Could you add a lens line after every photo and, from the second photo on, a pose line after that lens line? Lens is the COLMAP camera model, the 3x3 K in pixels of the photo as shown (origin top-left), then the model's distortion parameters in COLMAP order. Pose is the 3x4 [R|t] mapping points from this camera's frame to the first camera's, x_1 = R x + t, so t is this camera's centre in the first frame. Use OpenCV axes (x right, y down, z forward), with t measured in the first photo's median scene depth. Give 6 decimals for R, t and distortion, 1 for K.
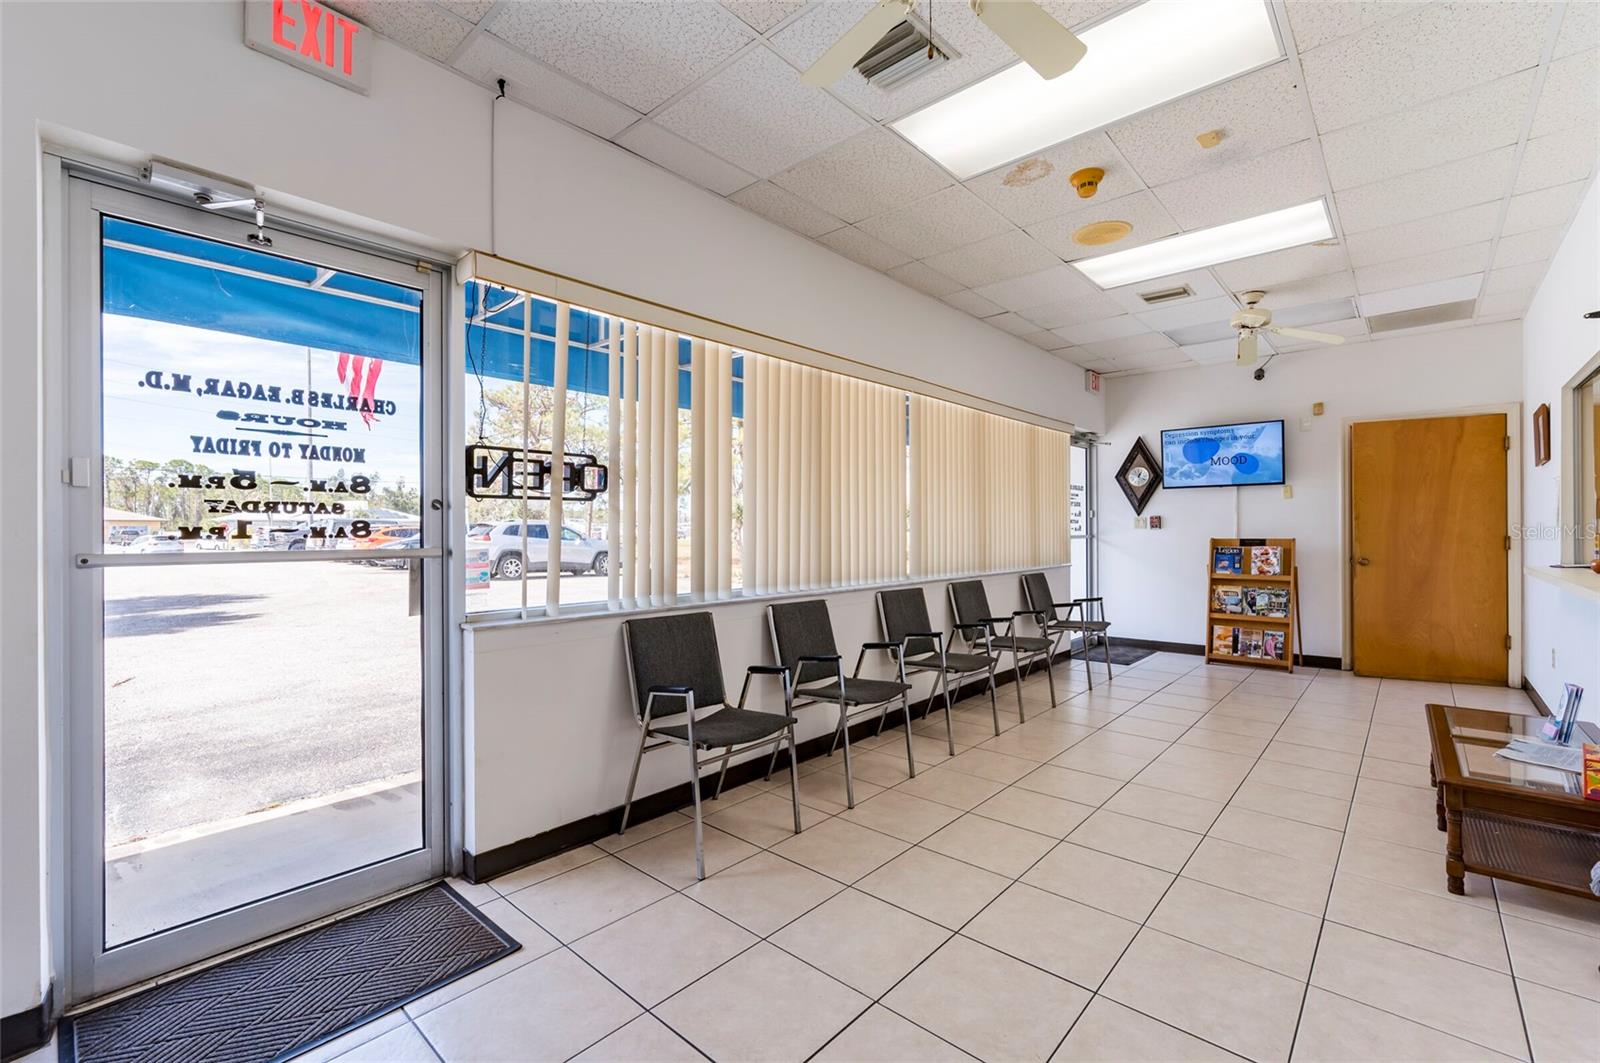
lens RADIAL K [[677.5, 0, 815.3], [0, 677.5, 530.6], [0, 0, 1]] dist [-0.000758, -0.000167]
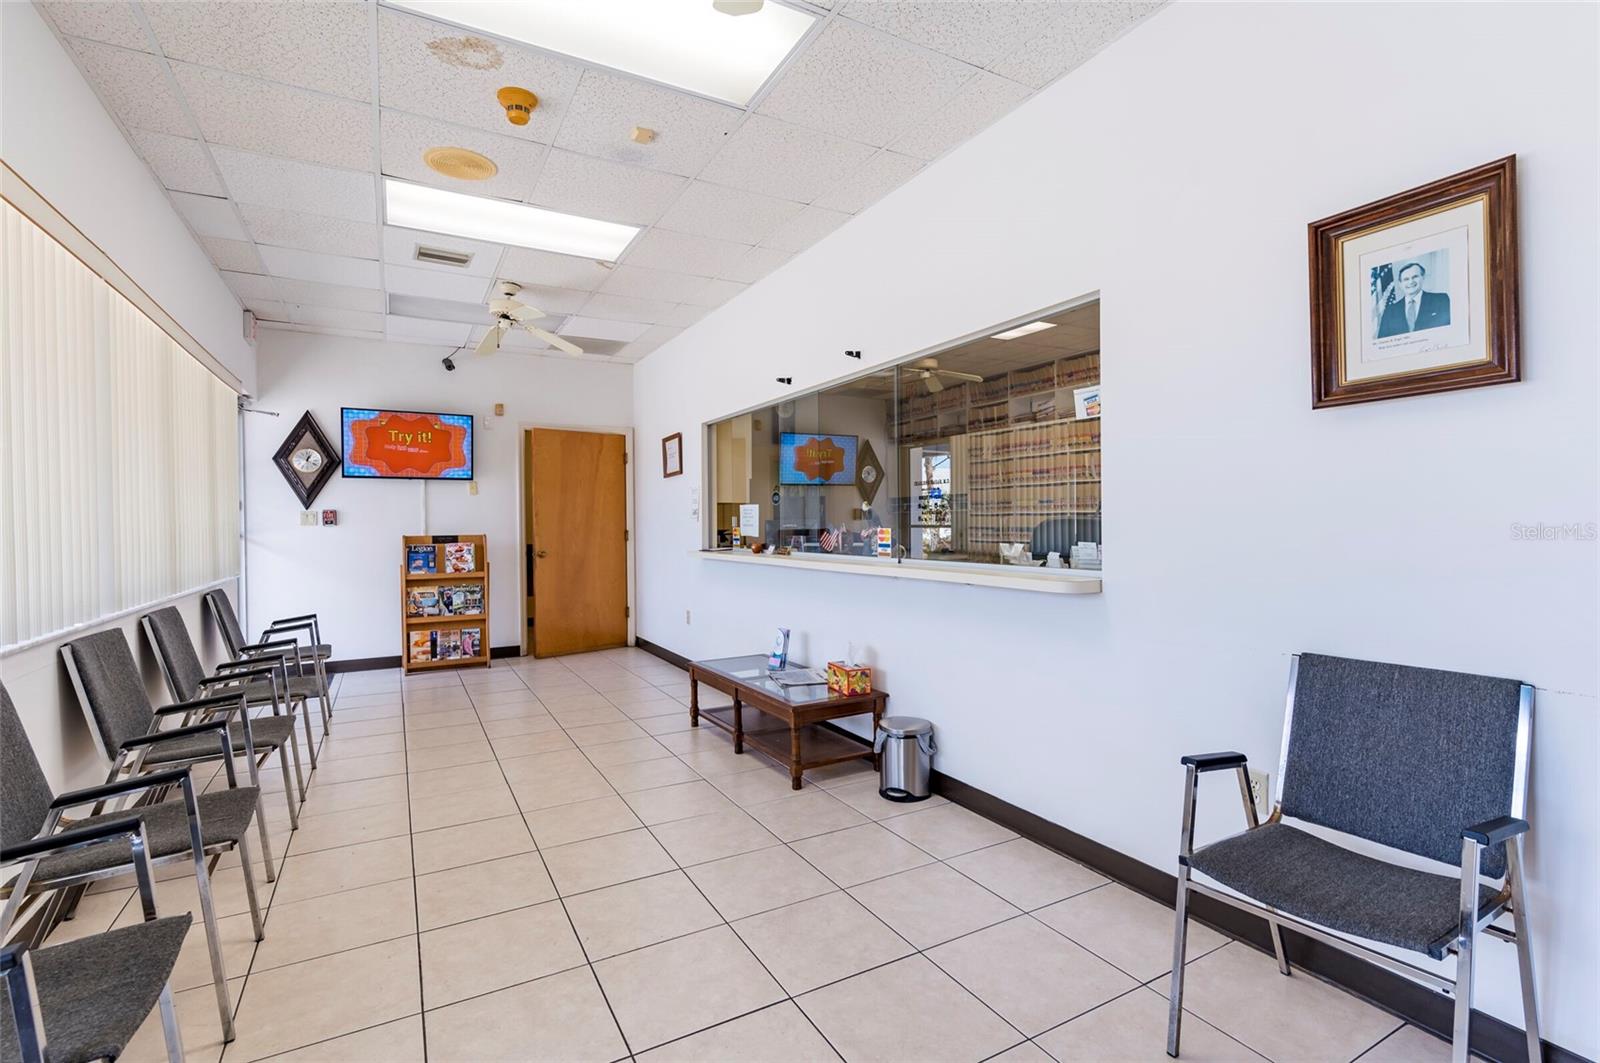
lens RADIAL K [[736.2, 0, 800.0], [0, 736.2, 531.5], [0, 0, 1]] dist [-0.002294, -0.000206]
pose [[0.339273, -0.009683, 0.940638, -0.163822], [0.006625, 0.999947, 0.007903, 0.001580], [-0.940665, 0.003550, 0.339319, 0.181341]]
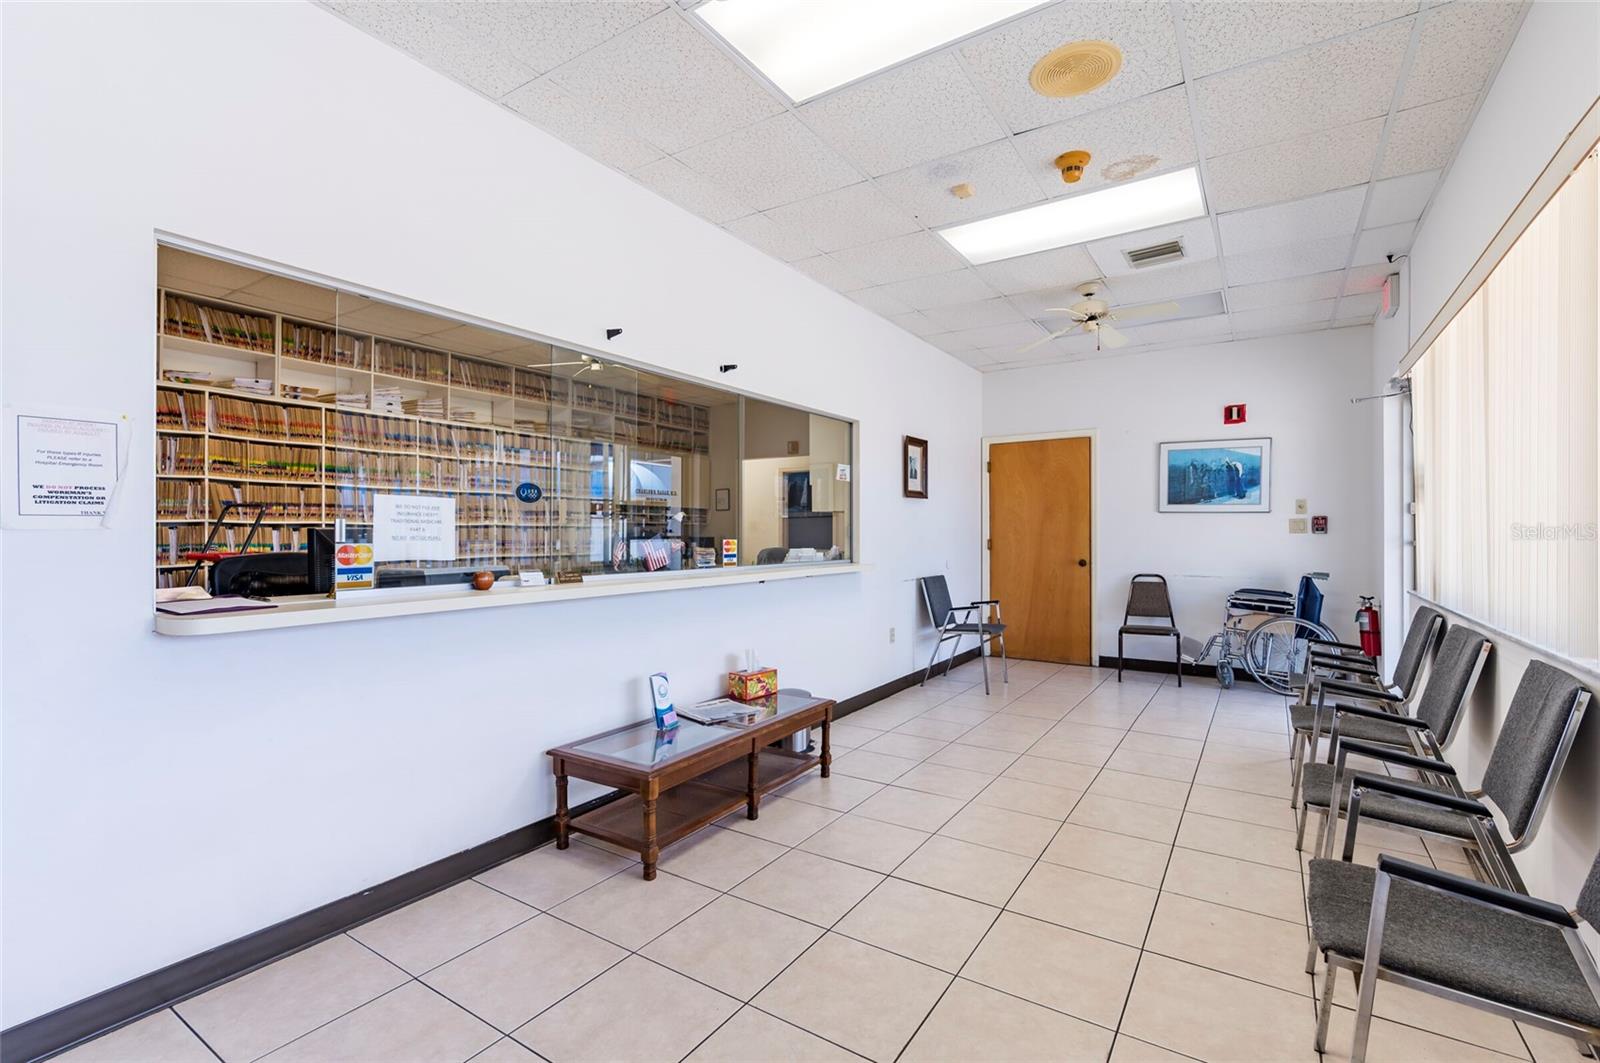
lens RADIAL K [[699.1, 0, 812.9], [0, 699.1, 532.2], [0, 0, 1]] dist [-0.005285, -0.000192]
pose [[-0.989114, 0.002963, -0.147122, 0.441209], [0.002805, 0.999995, 0.001275, -0.002960], [0.147125, 0.000849, -0.989118, 0.932598]]
